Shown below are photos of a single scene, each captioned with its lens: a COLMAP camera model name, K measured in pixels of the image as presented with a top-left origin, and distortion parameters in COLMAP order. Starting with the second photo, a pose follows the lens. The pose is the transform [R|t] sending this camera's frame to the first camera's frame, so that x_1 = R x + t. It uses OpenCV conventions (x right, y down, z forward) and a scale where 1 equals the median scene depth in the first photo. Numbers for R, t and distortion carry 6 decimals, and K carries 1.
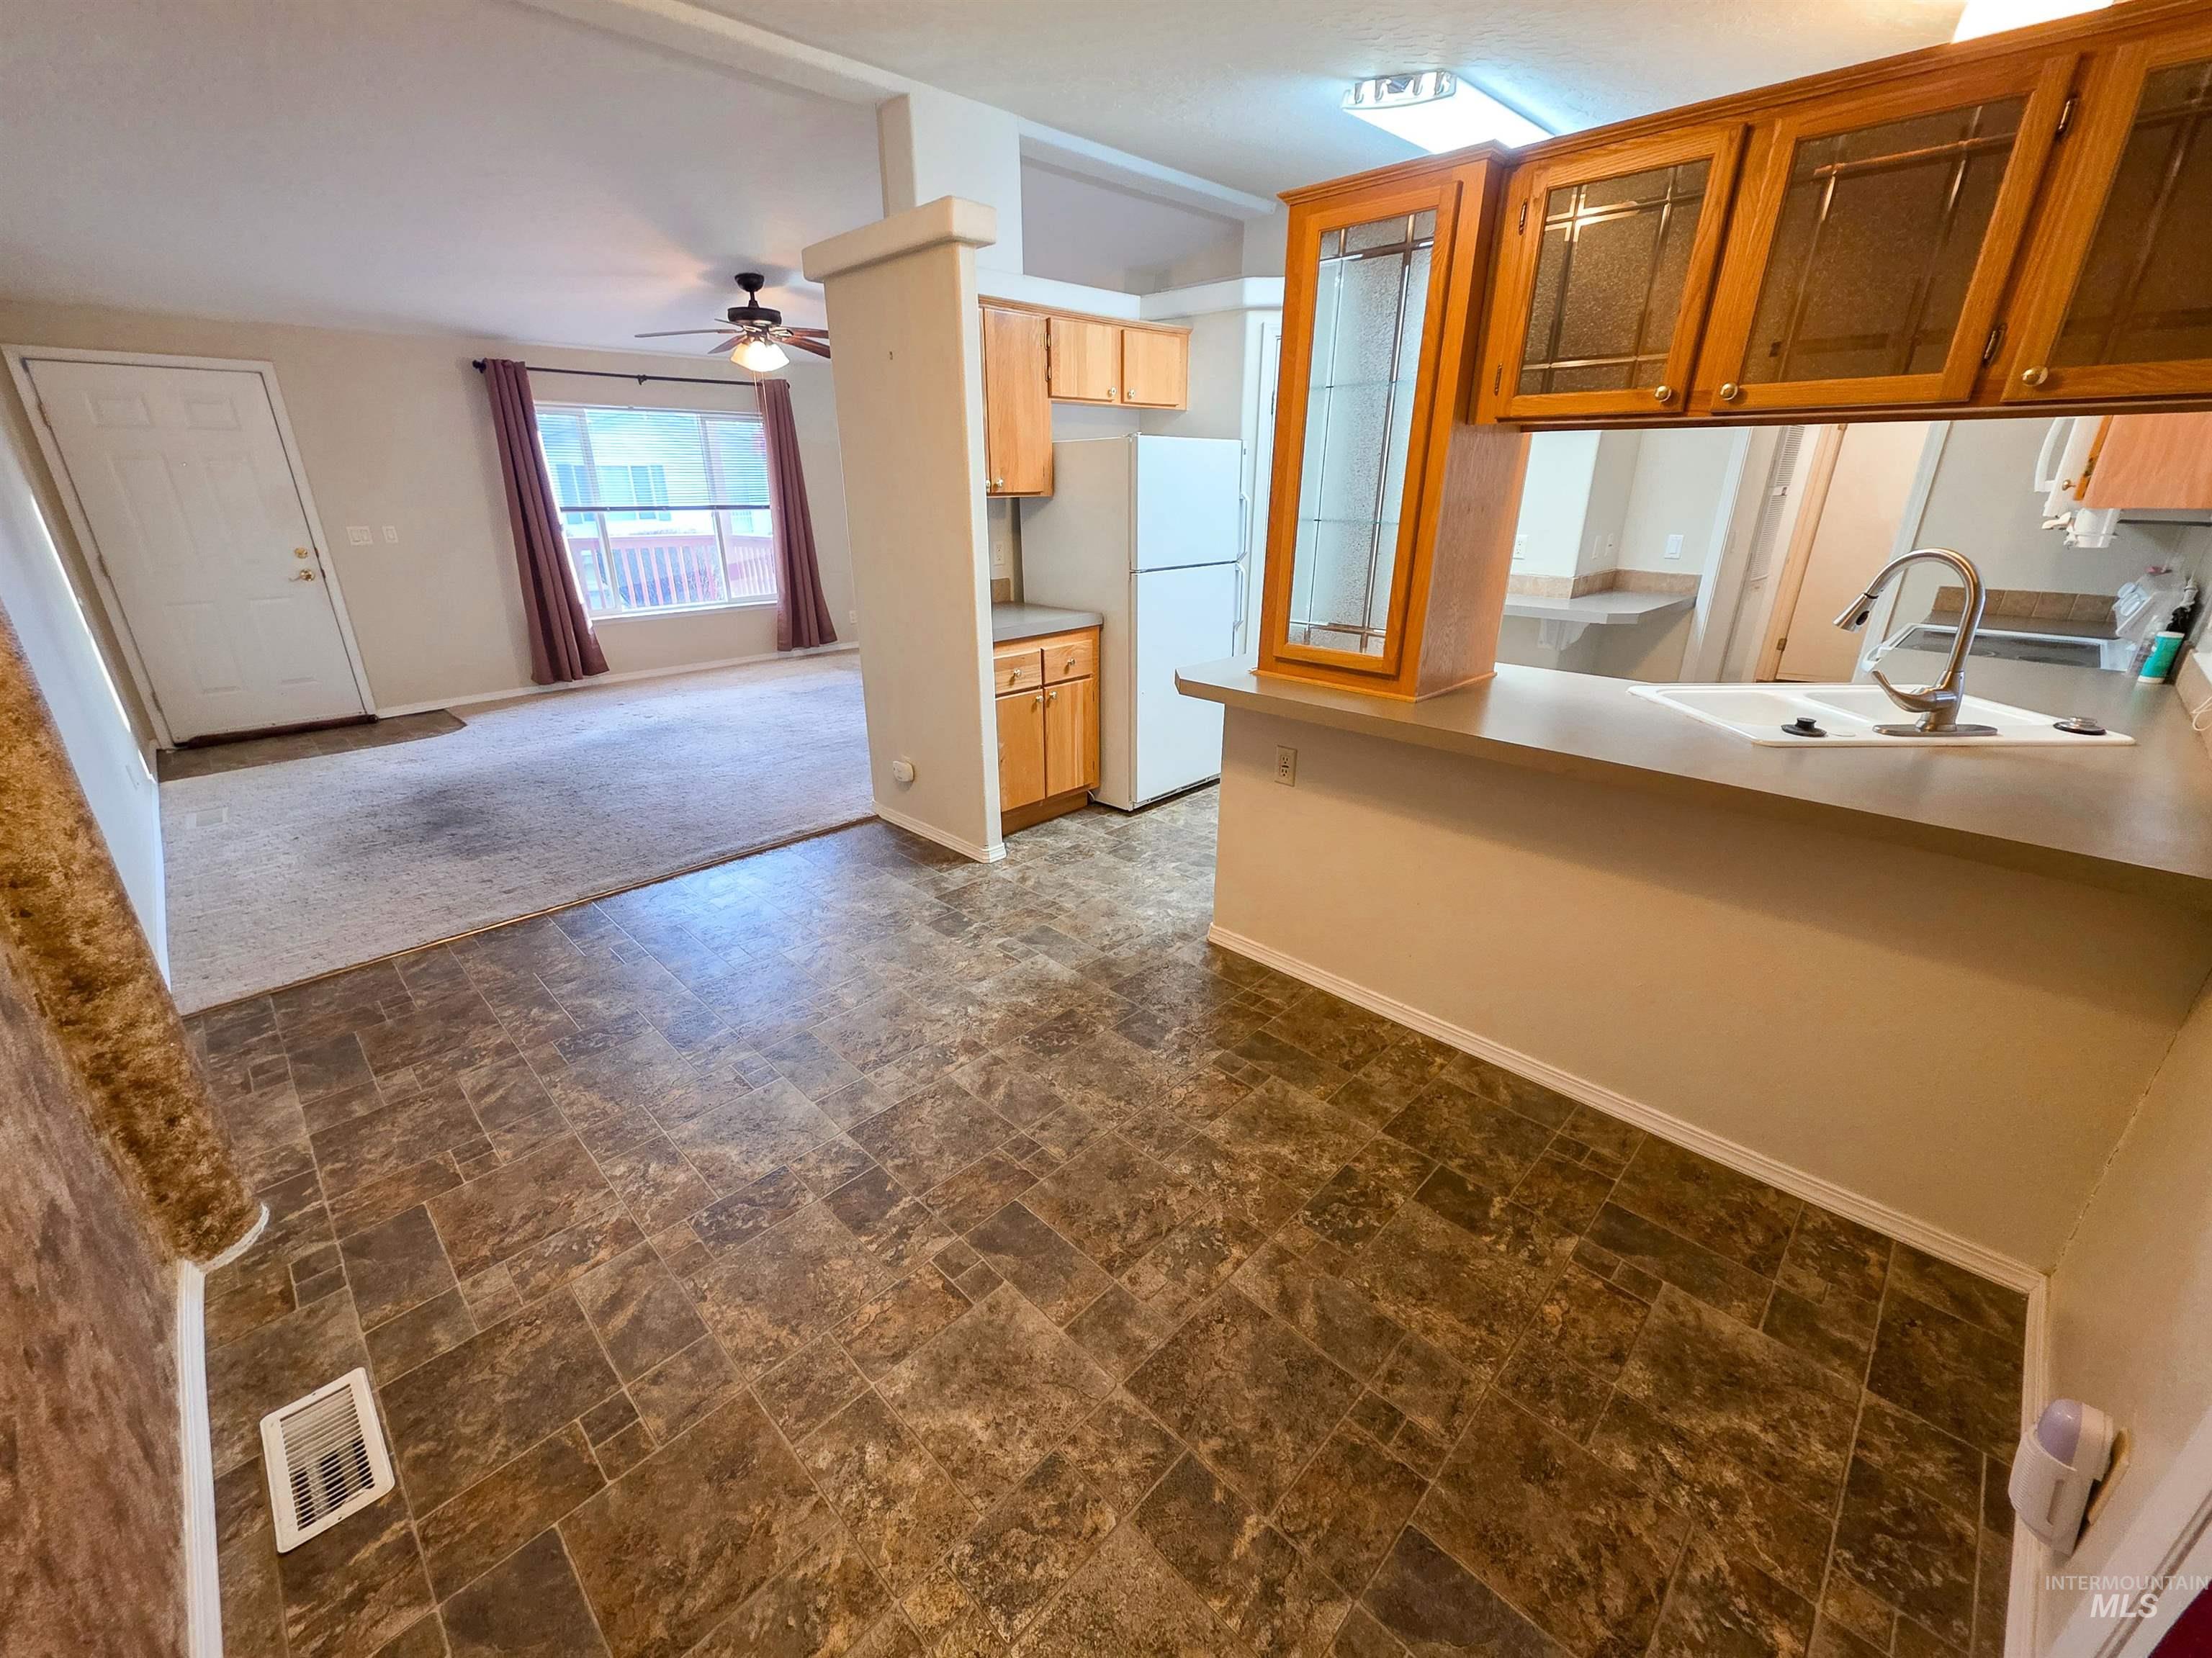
lens RADIAL K [[900.6, 0, 1099.4], [0, 900.6, 824.3], [0, 0, 1]] dist [0.003000, -0.000305]
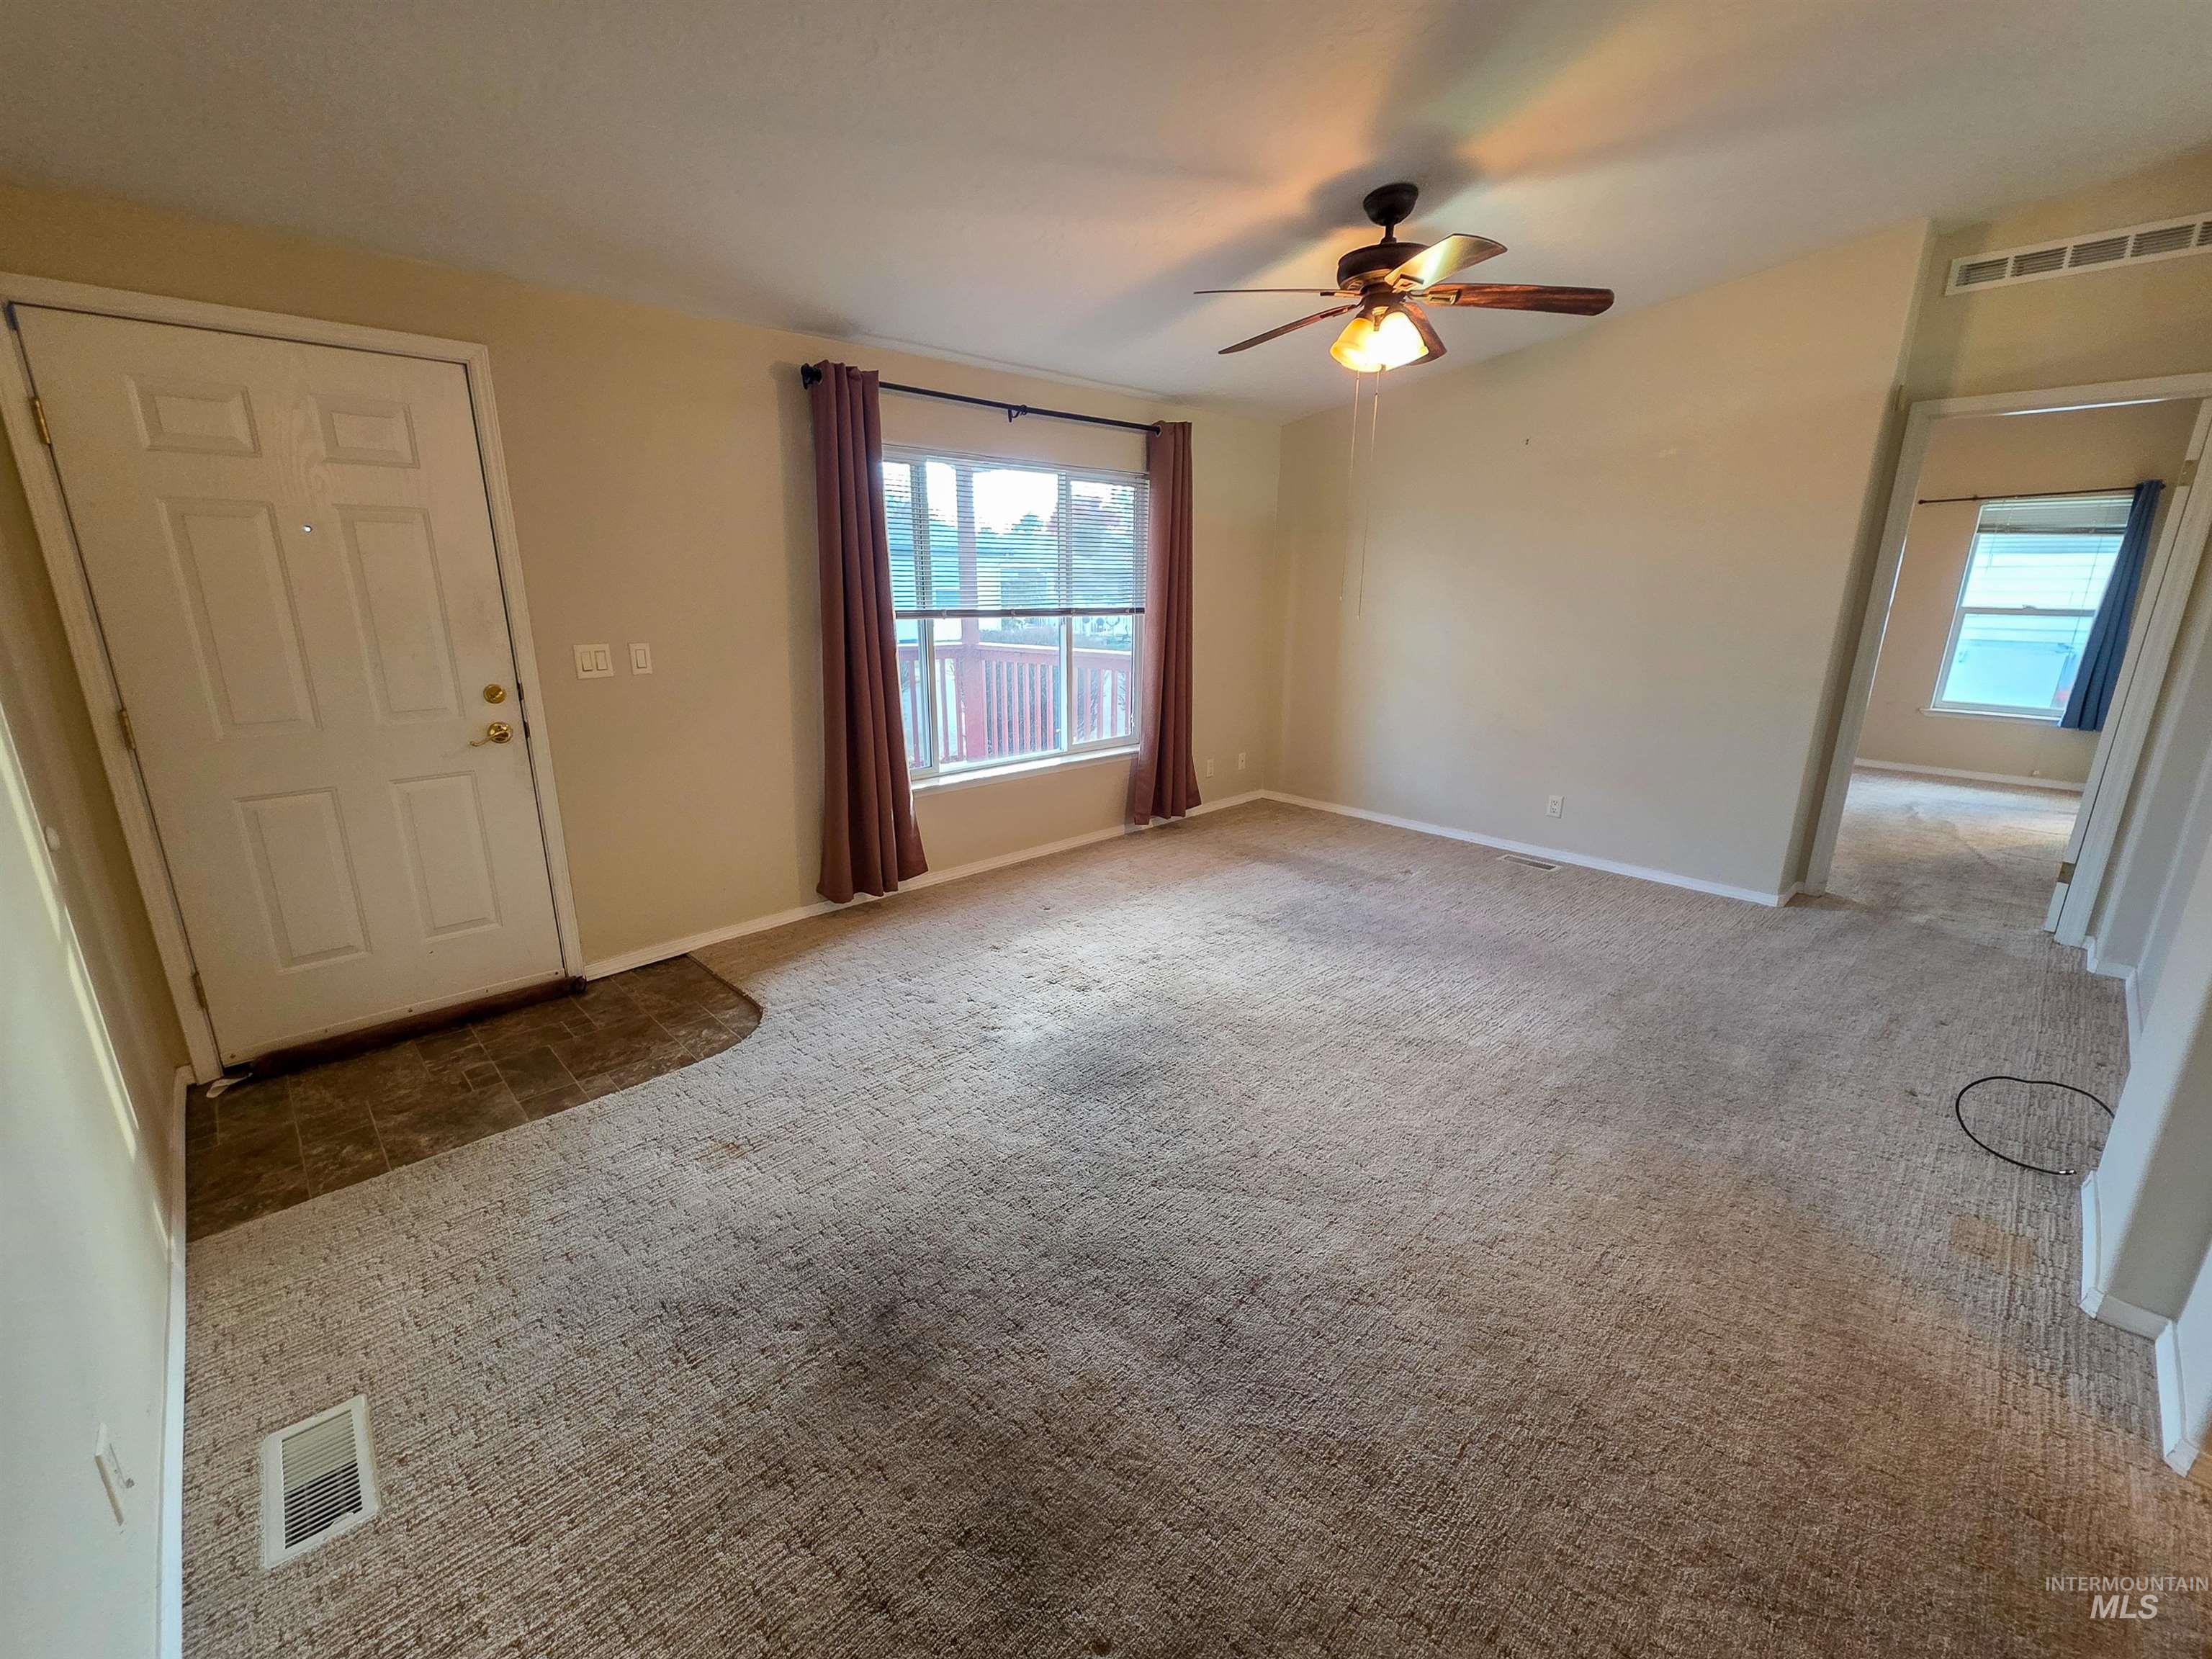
lens RADIAL K [[918.7, 0, 1098.5], [0, 918.7, 822.2], [0, 0, 1]] dist [0.002016, 0.000434]
pose [[0.999778, 0.011834, -0.017435, -0.488032], [-0.013572, 0.994571, -0.103169, -0.164251], [0.016120, 0.103383, 0.994511, 0.445657]]
